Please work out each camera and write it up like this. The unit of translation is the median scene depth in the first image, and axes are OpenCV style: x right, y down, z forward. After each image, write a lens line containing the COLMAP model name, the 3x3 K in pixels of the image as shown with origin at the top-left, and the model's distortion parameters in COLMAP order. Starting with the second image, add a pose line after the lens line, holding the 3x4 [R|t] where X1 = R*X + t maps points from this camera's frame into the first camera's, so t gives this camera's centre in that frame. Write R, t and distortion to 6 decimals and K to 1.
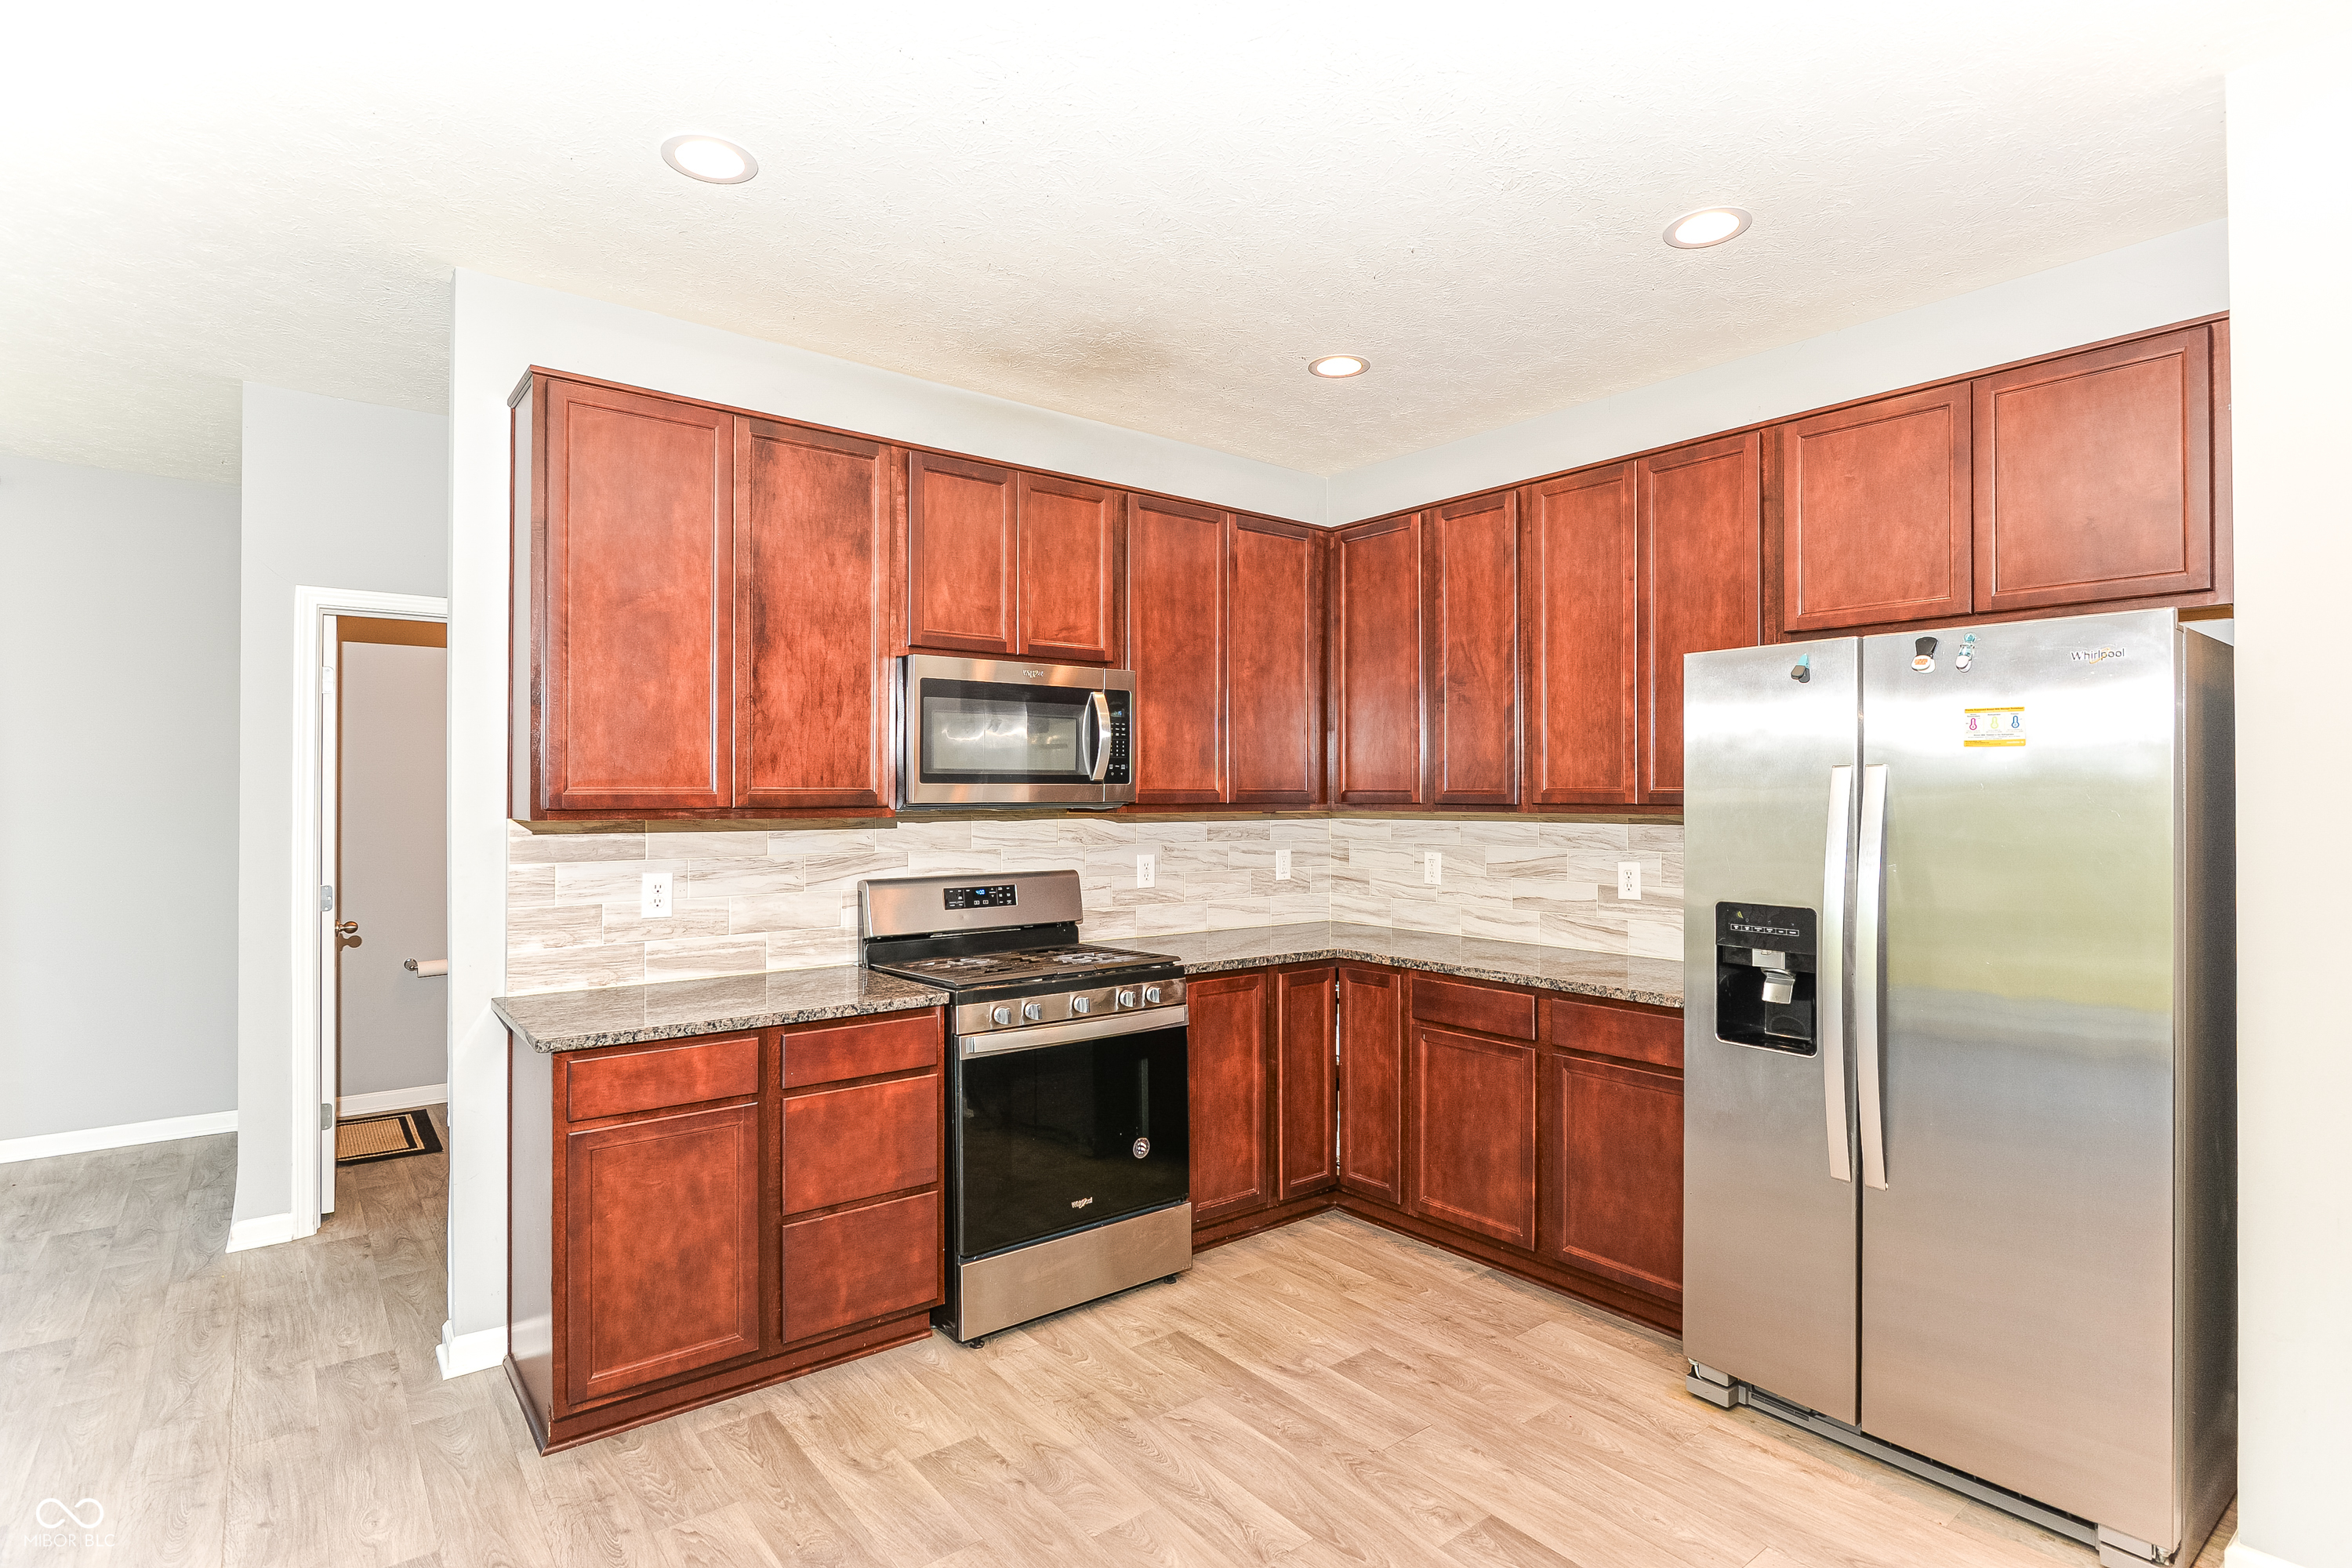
lens RADIAL K [[1179.3, 0, 1176.0], [0, 1179.3, 784.0], [0, 0, 1]] dist [-0.002537, -0.000332]
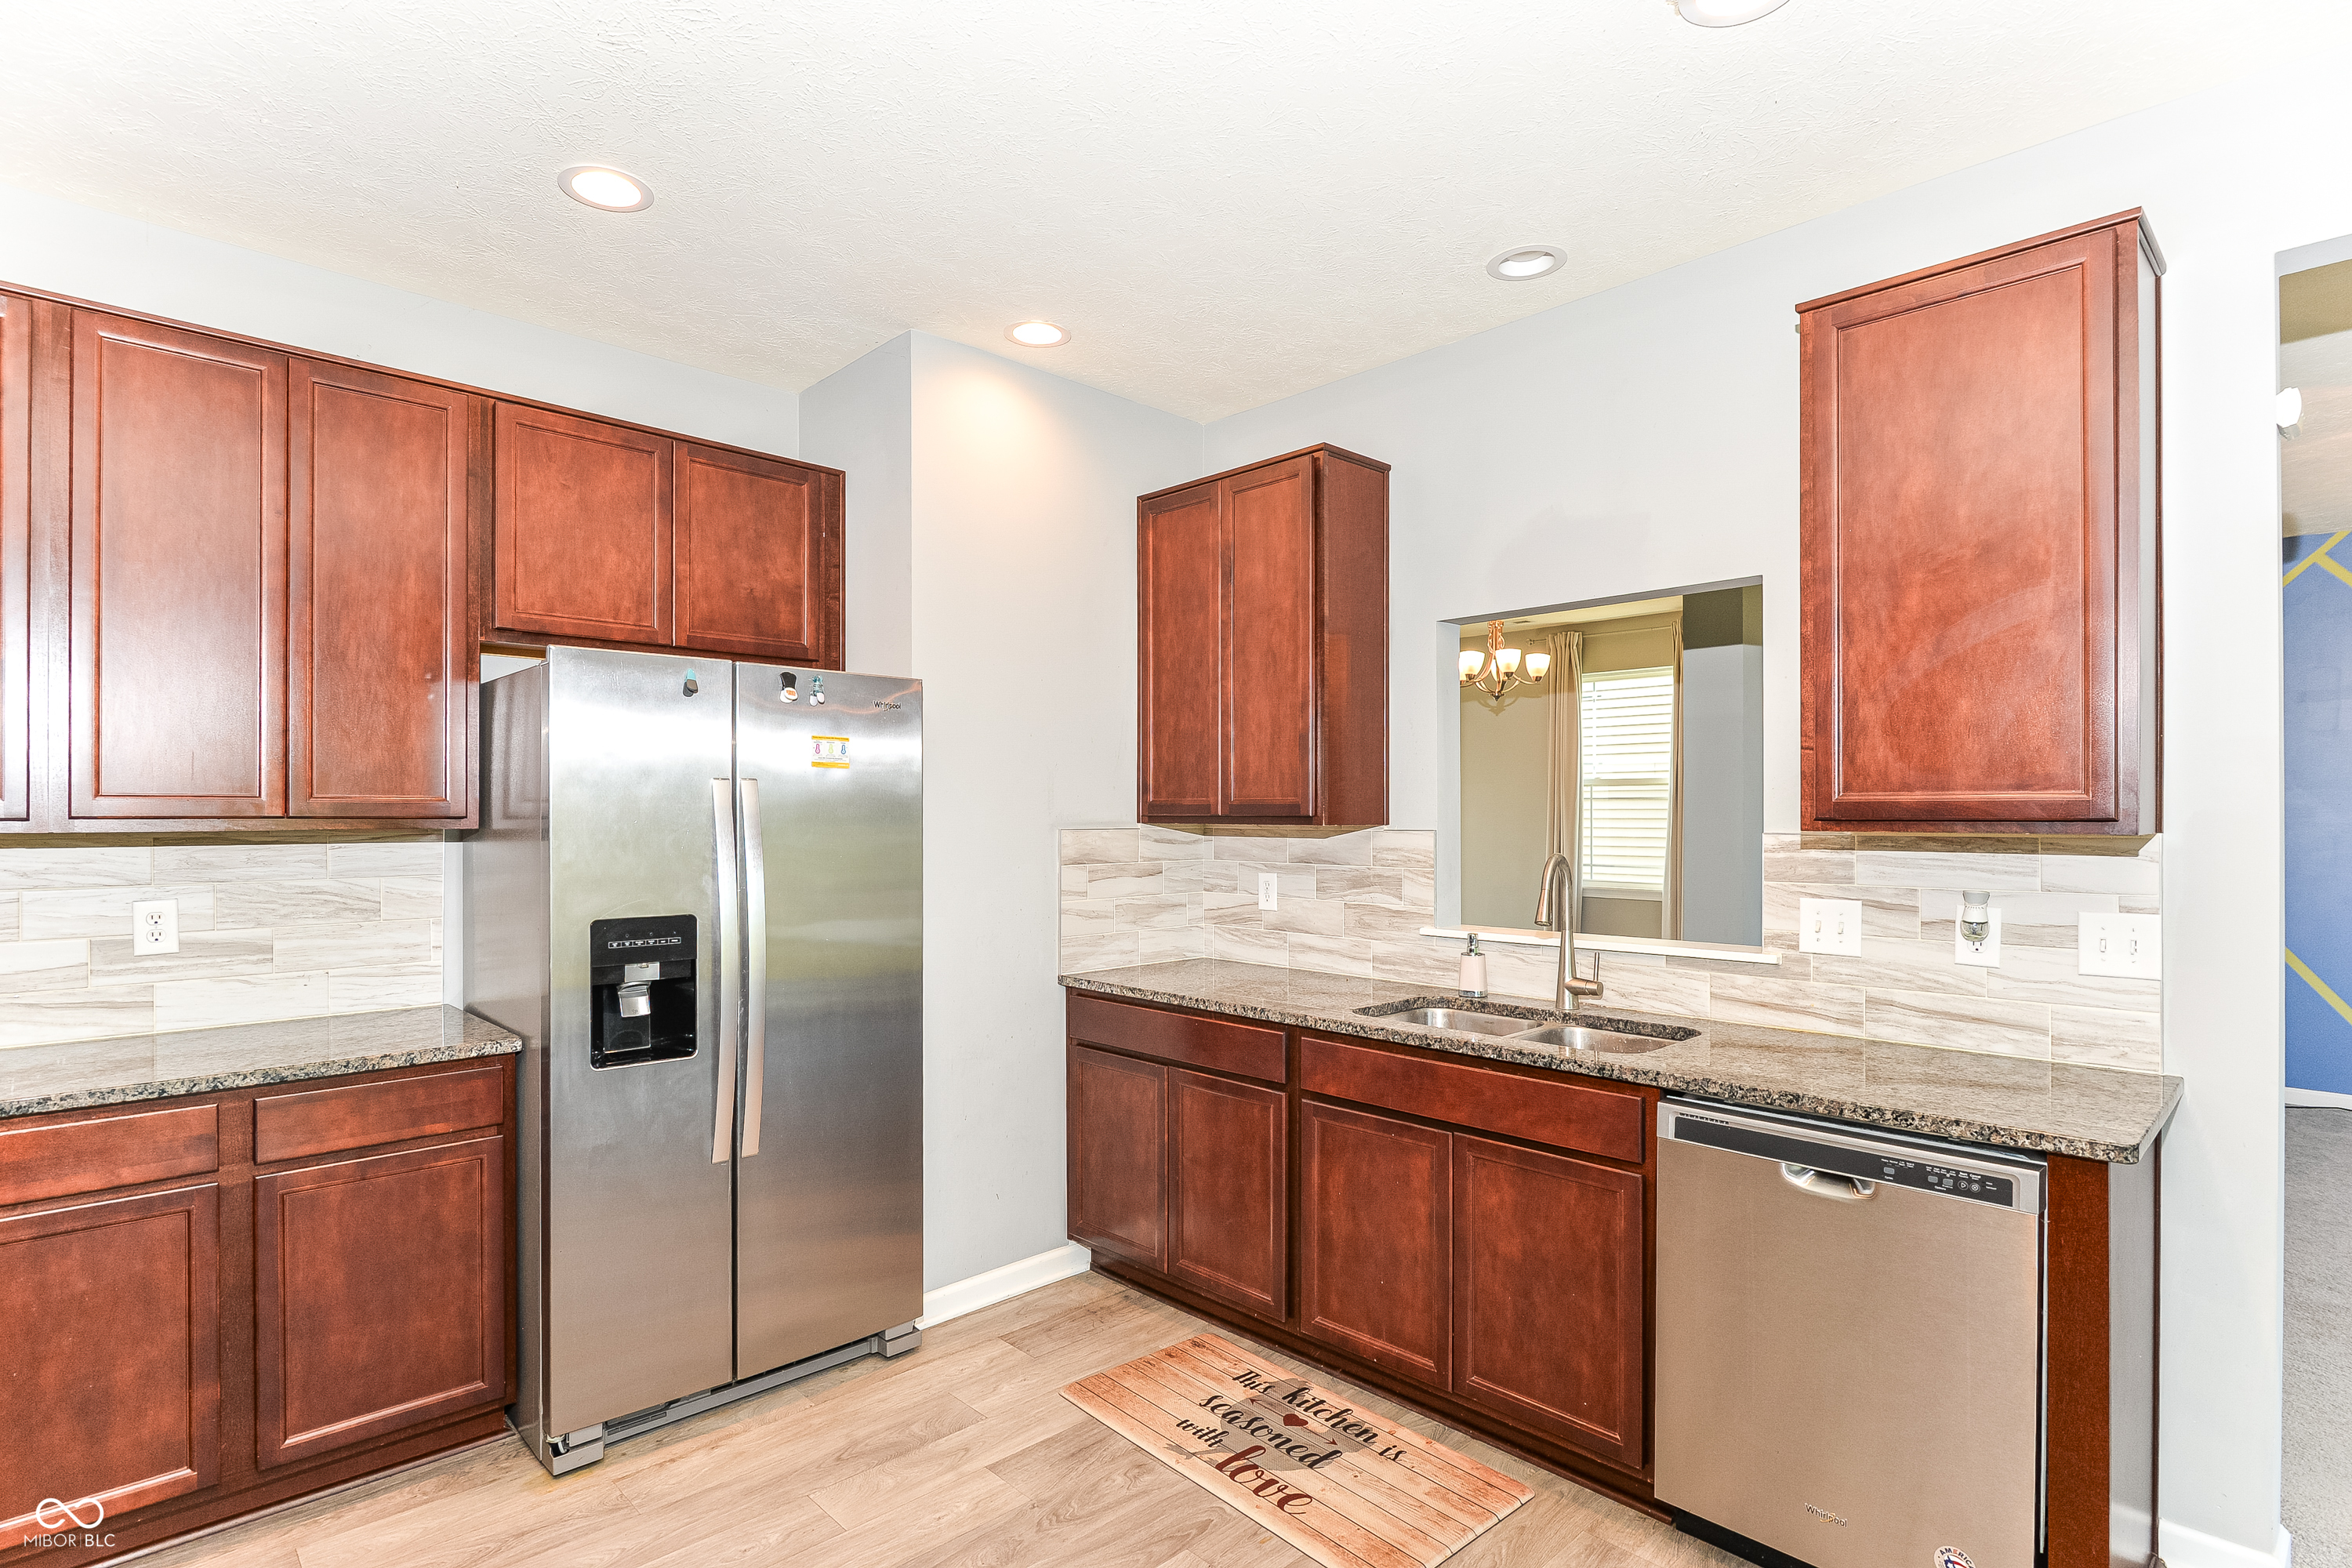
lens RADIAL K [[1162.4, 0, 1177.7], [0, 1162.4, 809.6], [0, 0, 1]] dist [-0.004445, -0.000464]
pose [[-0.102212, 0.001158, 0.994762, -0.434017], [-0.010422, 0.999943, -0.002234, 0.009093], [-0.994708, -0.010596, -0.102194, 0.561754]]
